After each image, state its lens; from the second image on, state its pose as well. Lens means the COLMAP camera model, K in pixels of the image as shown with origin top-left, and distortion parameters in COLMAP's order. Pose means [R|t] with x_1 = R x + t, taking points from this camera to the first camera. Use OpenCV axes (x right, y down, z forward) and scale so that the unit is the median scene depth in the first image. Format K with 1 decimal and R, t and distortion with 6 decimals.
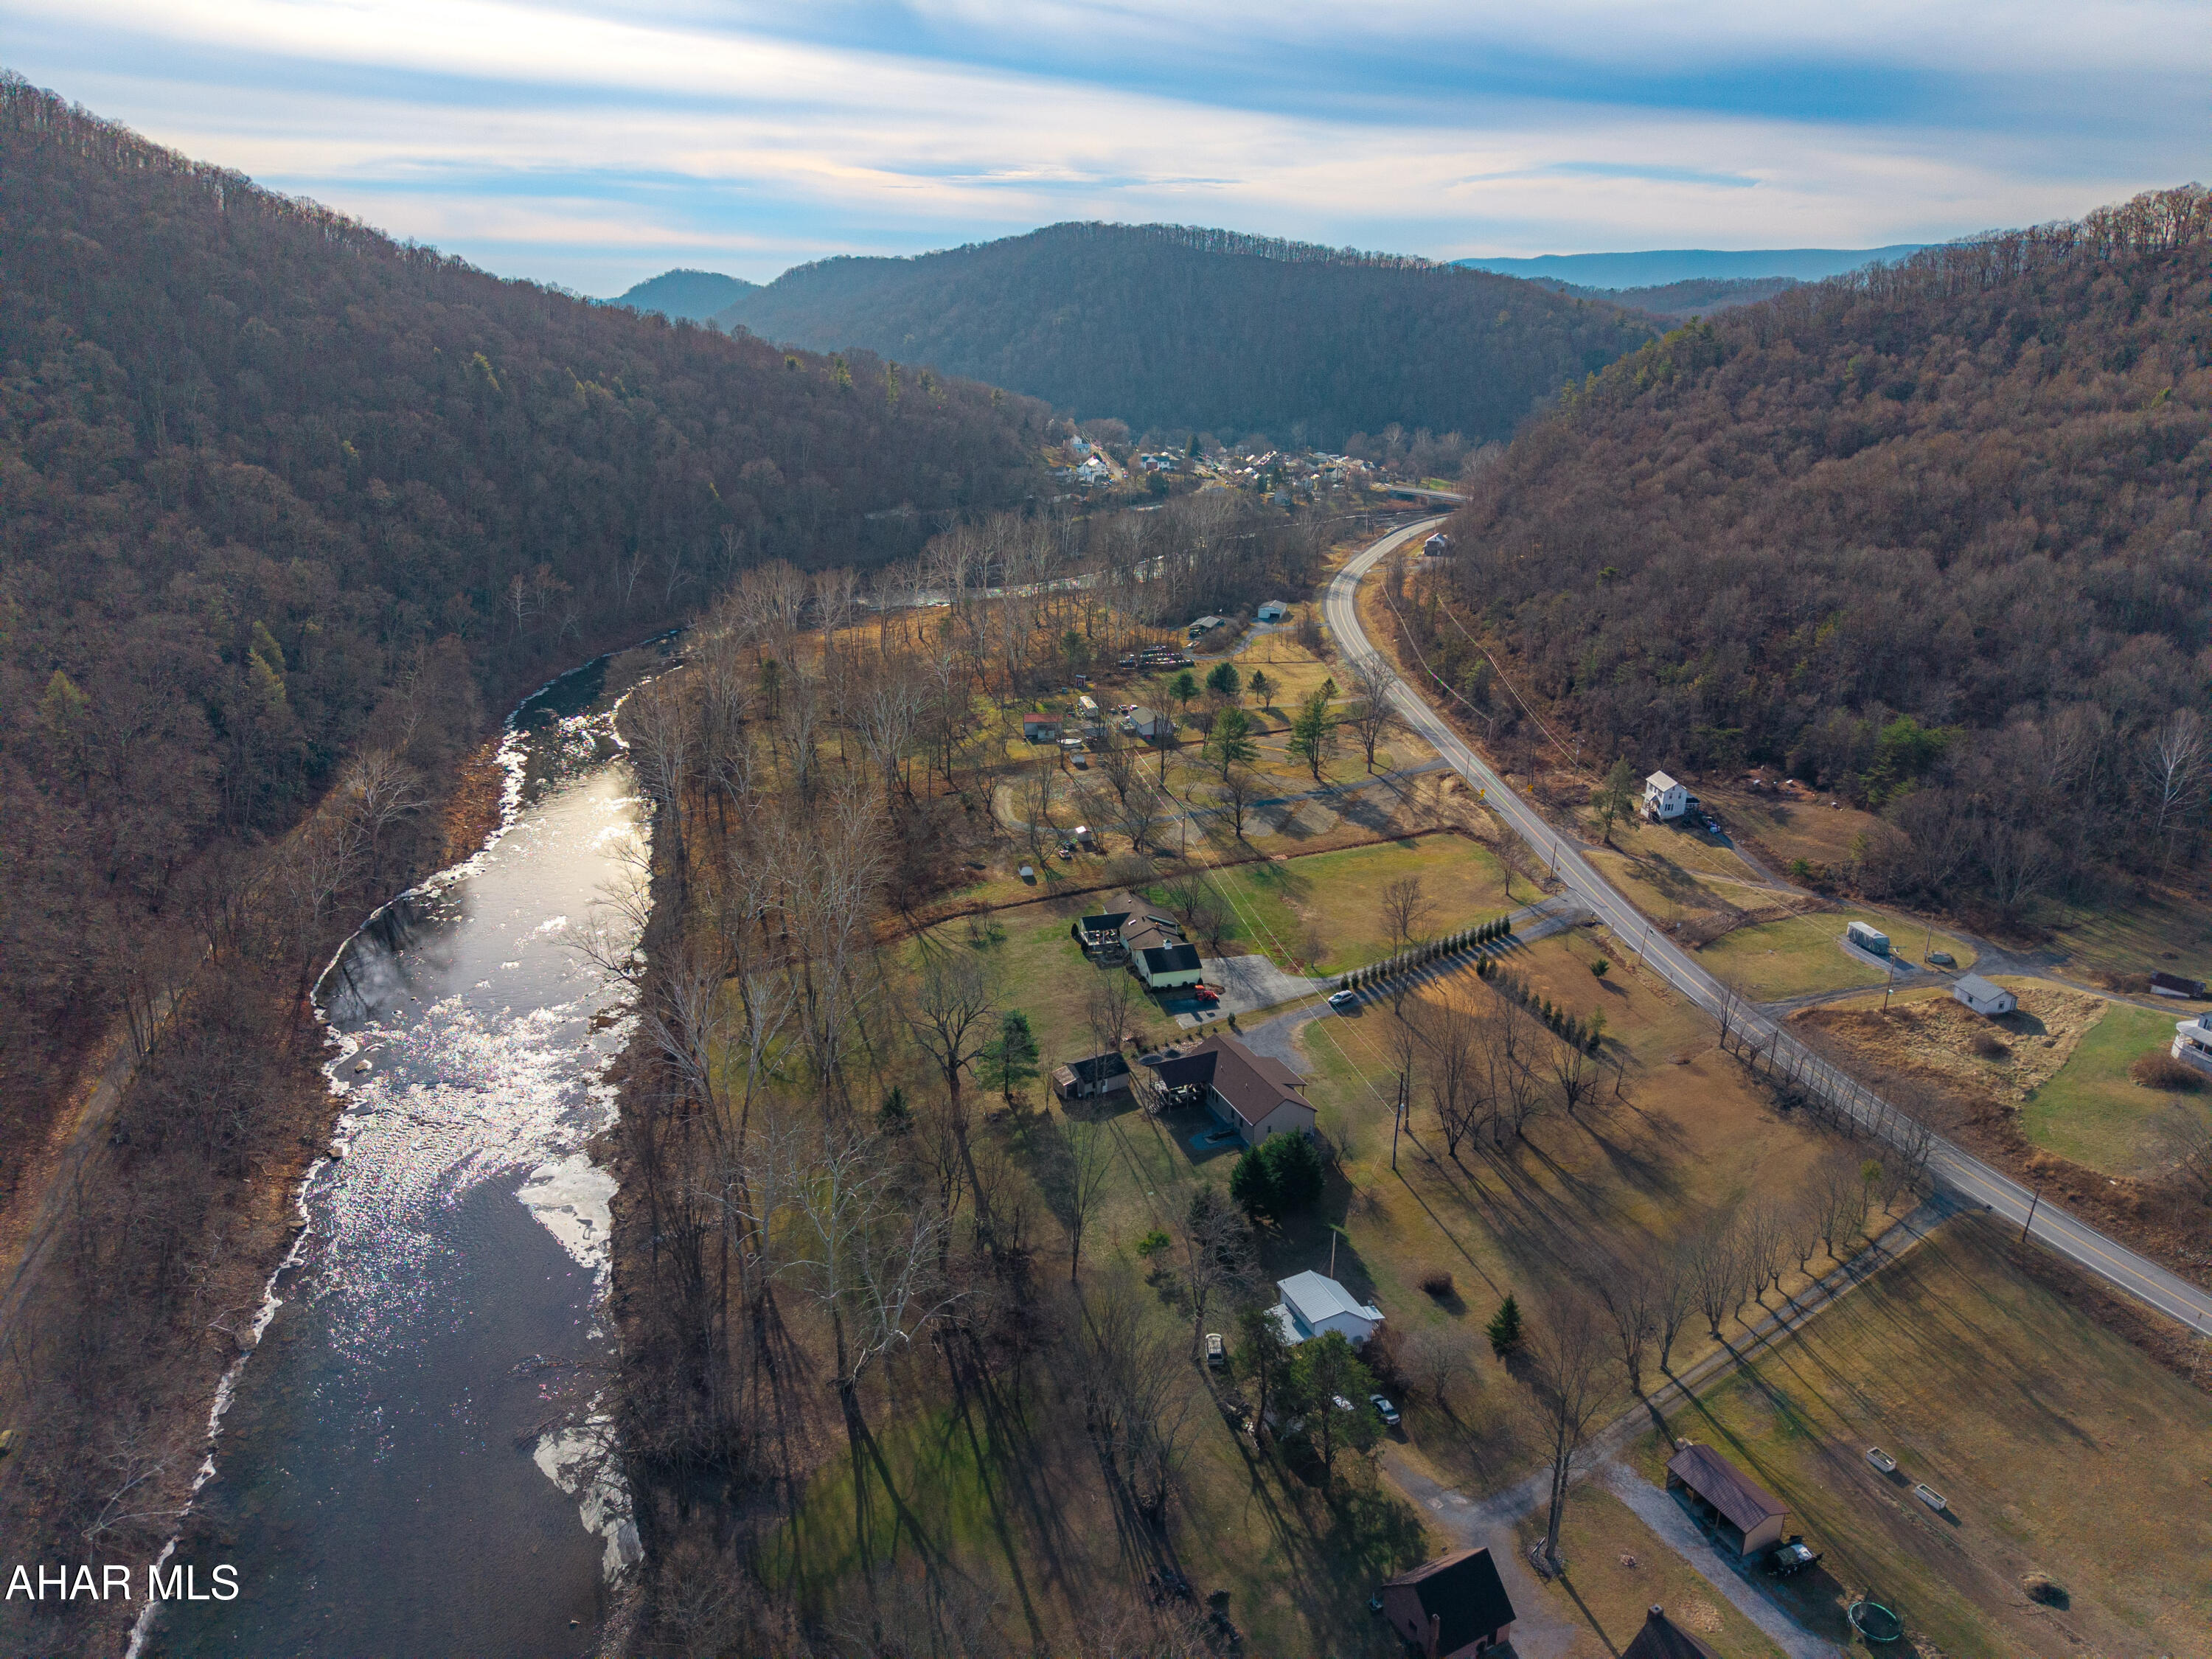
lens RADIAL K [[1470.2, 0, 1098.1], [0, 1470.2, 851.2], [0, 0, 1]] dist [0.007638, -0.016799]
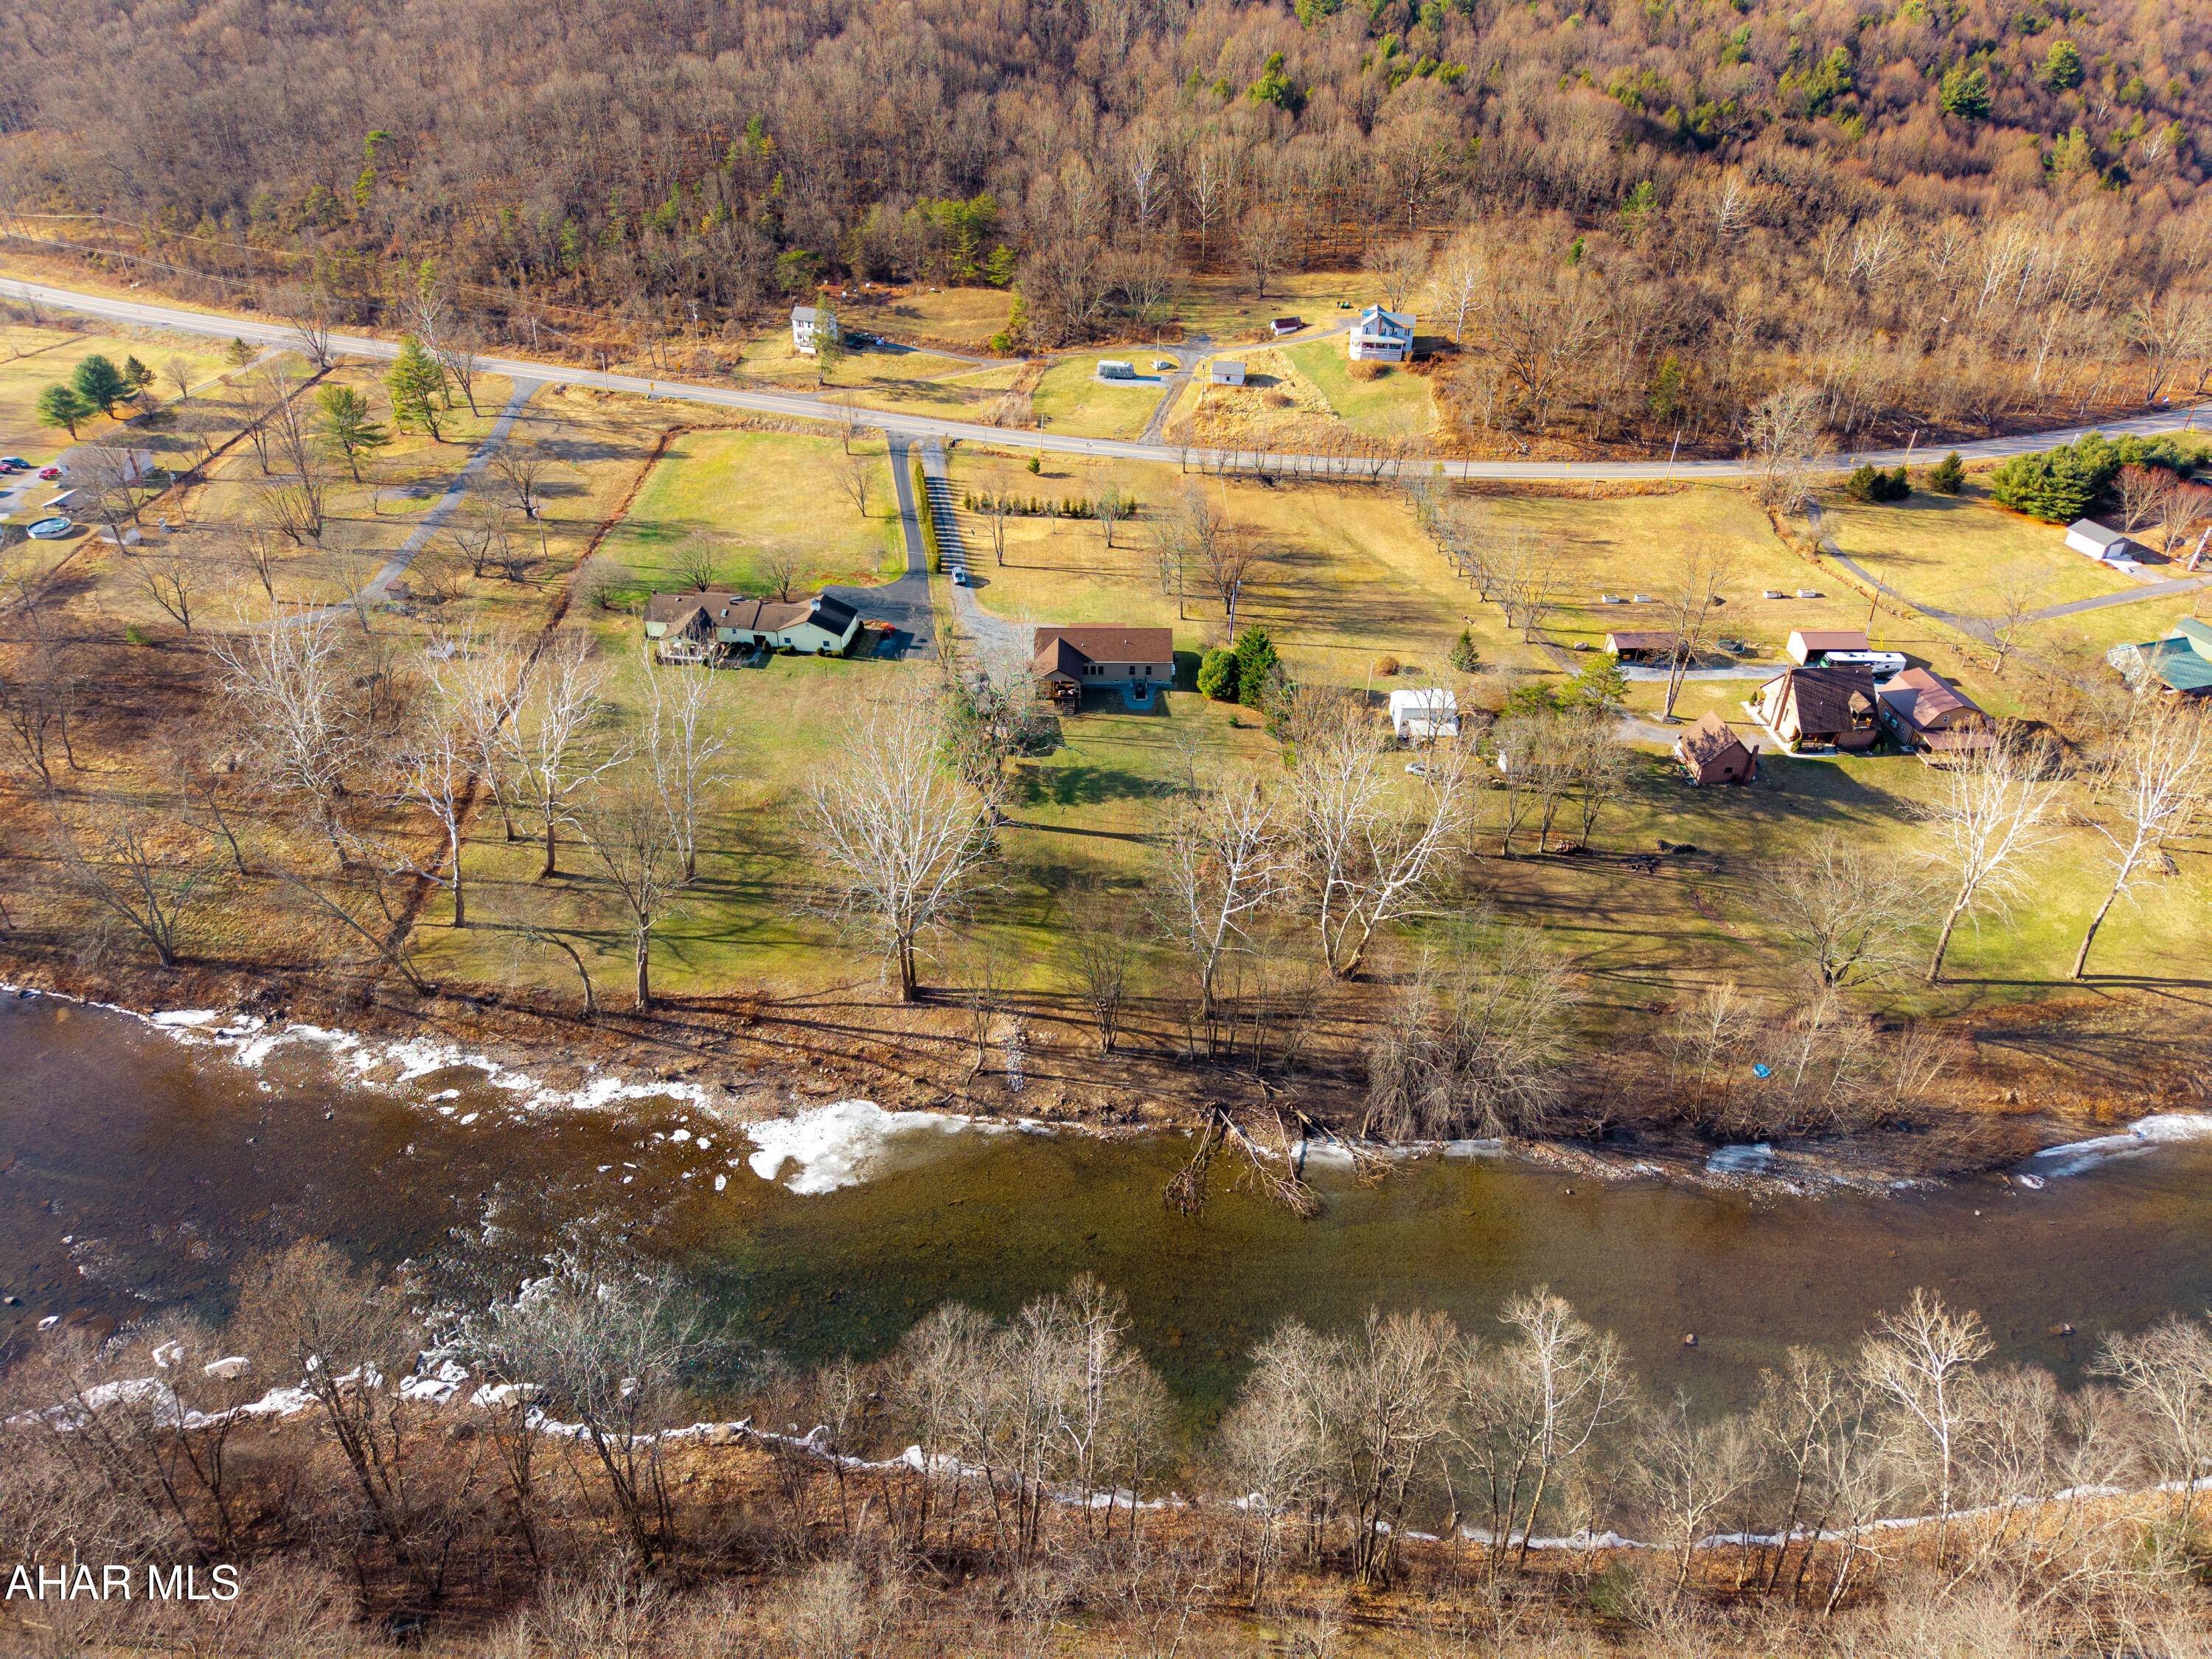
lens RADIAL K [[1470.2, 0, 1098.1], [0, 1470.2, 851.2], [0, 0, 1]] dist [0.007638, -0.016799]
pose [[0.397794, -0.536637, 0.744165, -0.748319], [0.313799, 0.841764, 0.439276, -0.178121], [-0.862143, 0.058776, 0.503244, 0.467576]]
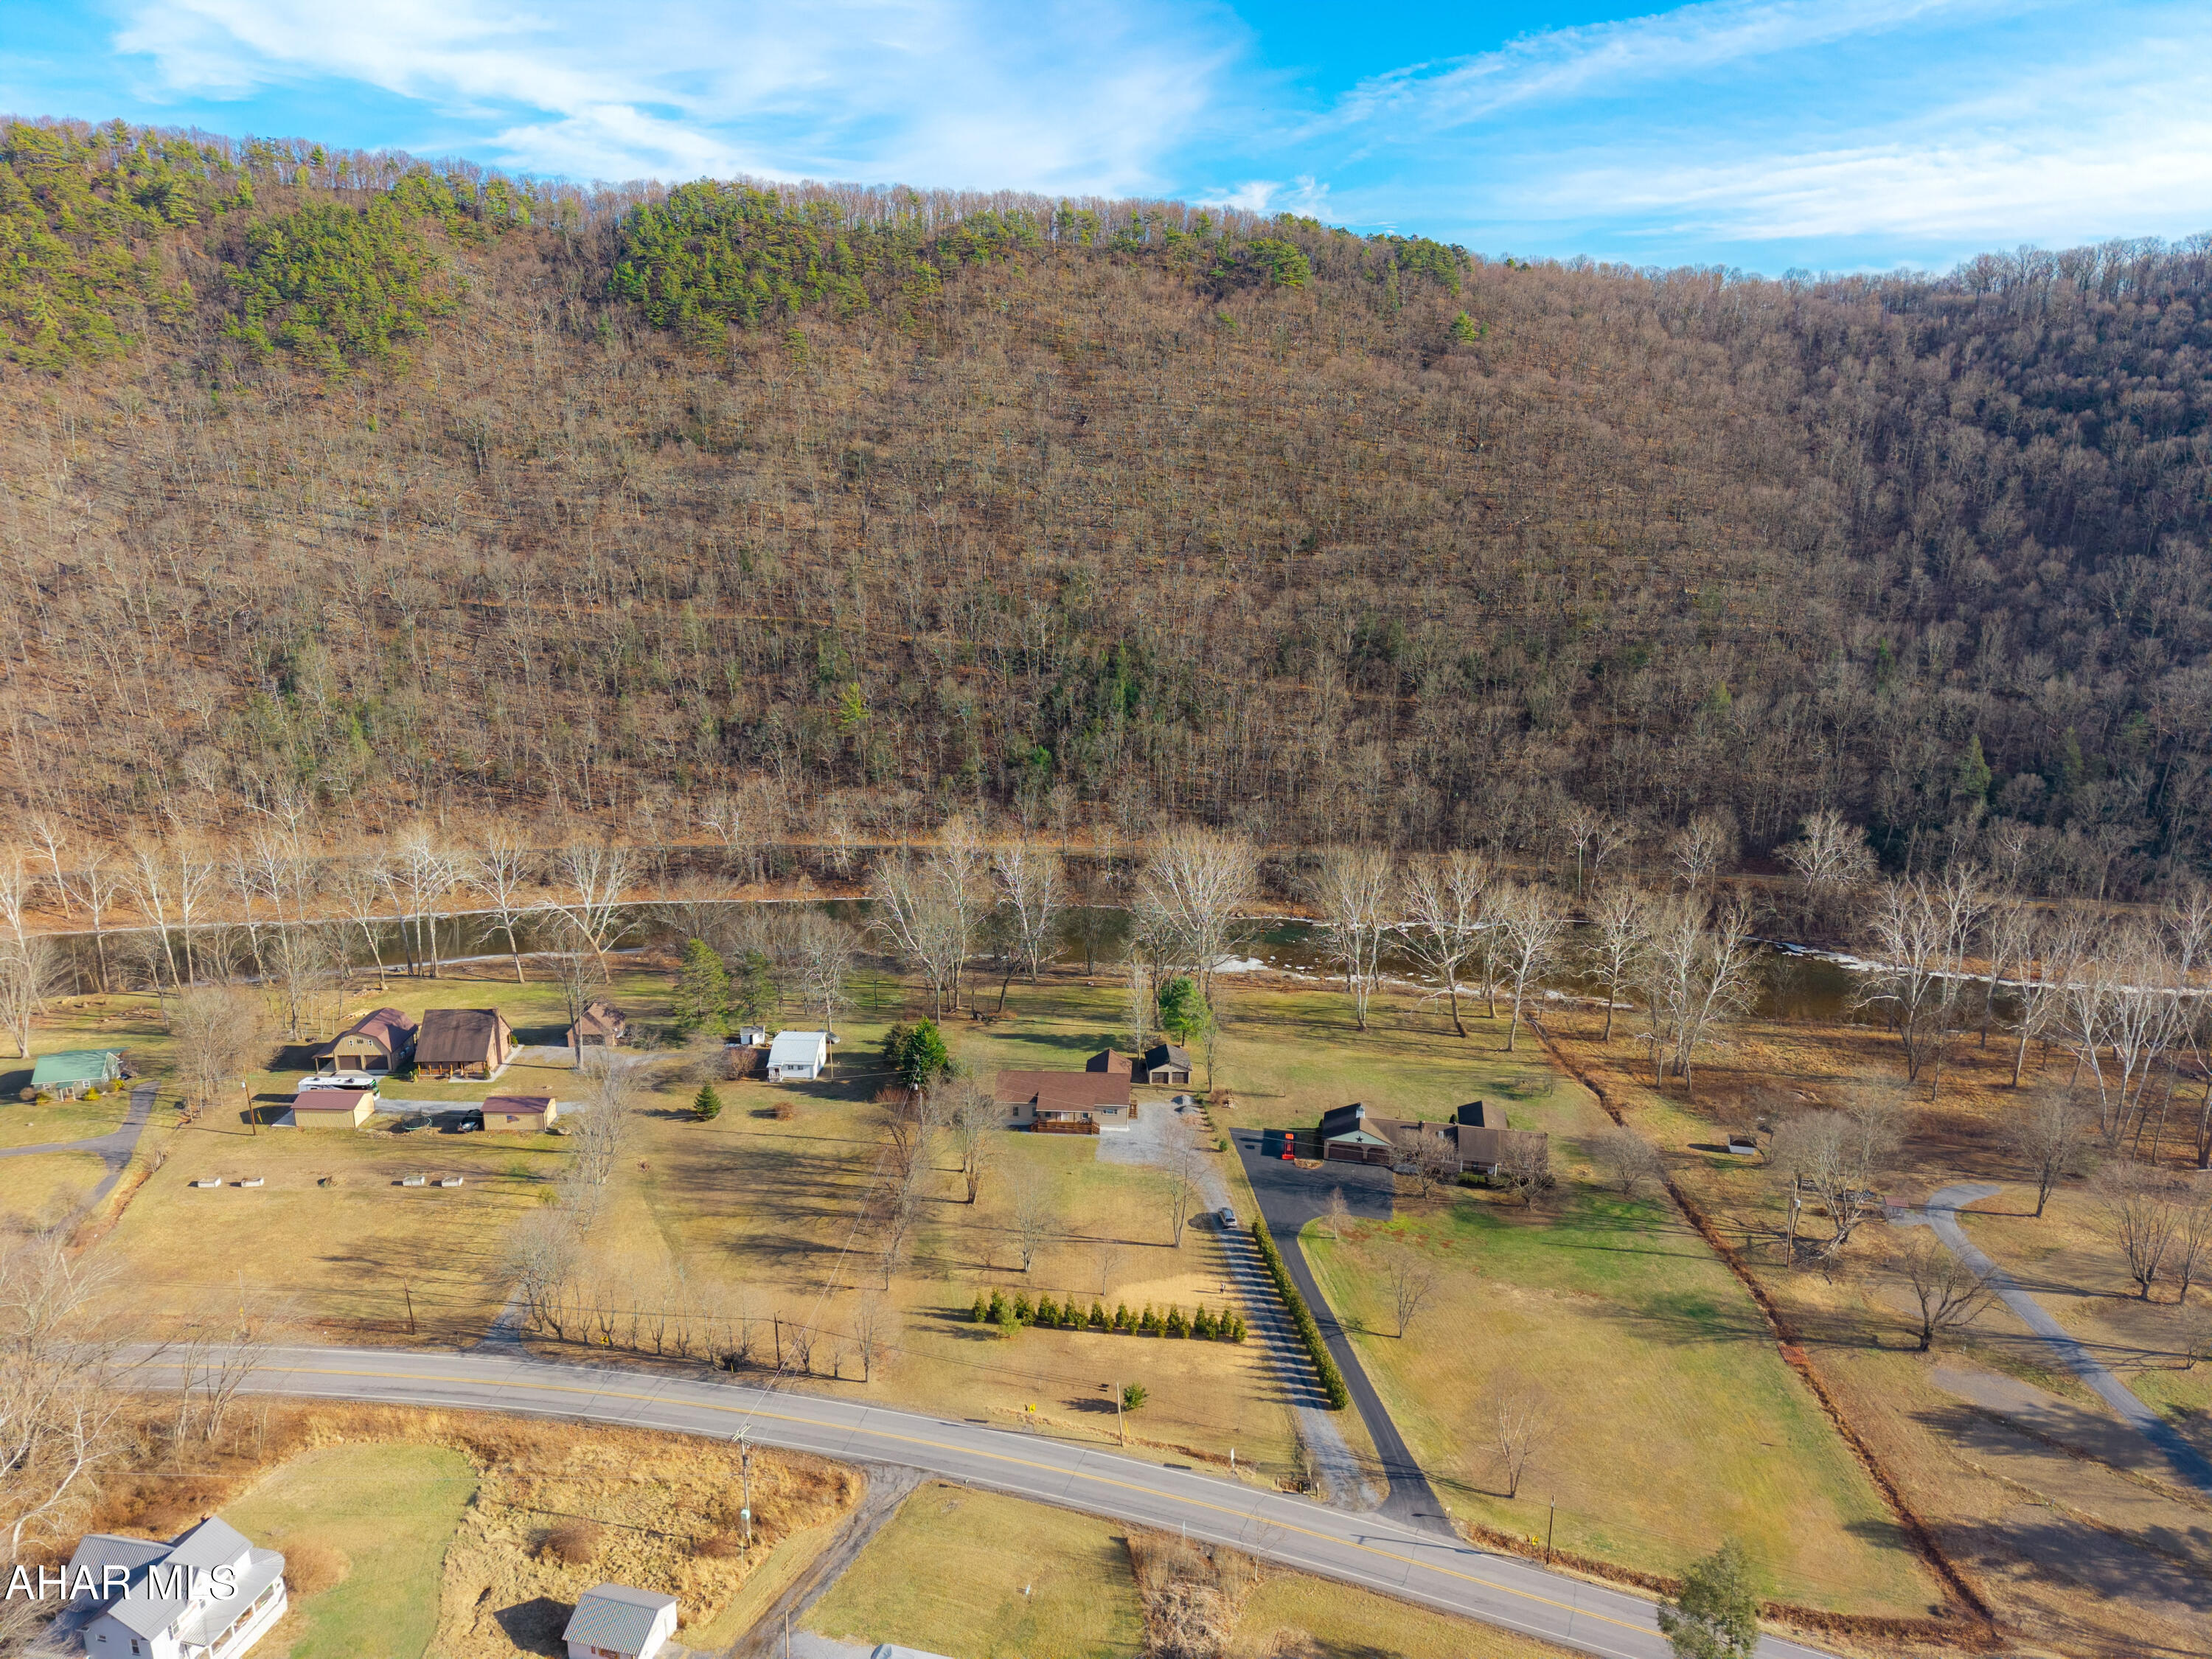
lens RADIAL K [[1493.1, 0, 1106.0], [0, 1493.1, 829.5], [0, 0, 1]] dist [-0.006842, 0.002662]
pose [[-0.446747, 0.193240, -0.873542, 0.987534], [-0.327886, 0.873094, 0.360829, -0.410667], [0.832411, 0.447621, -0.326692, 1.263357]]
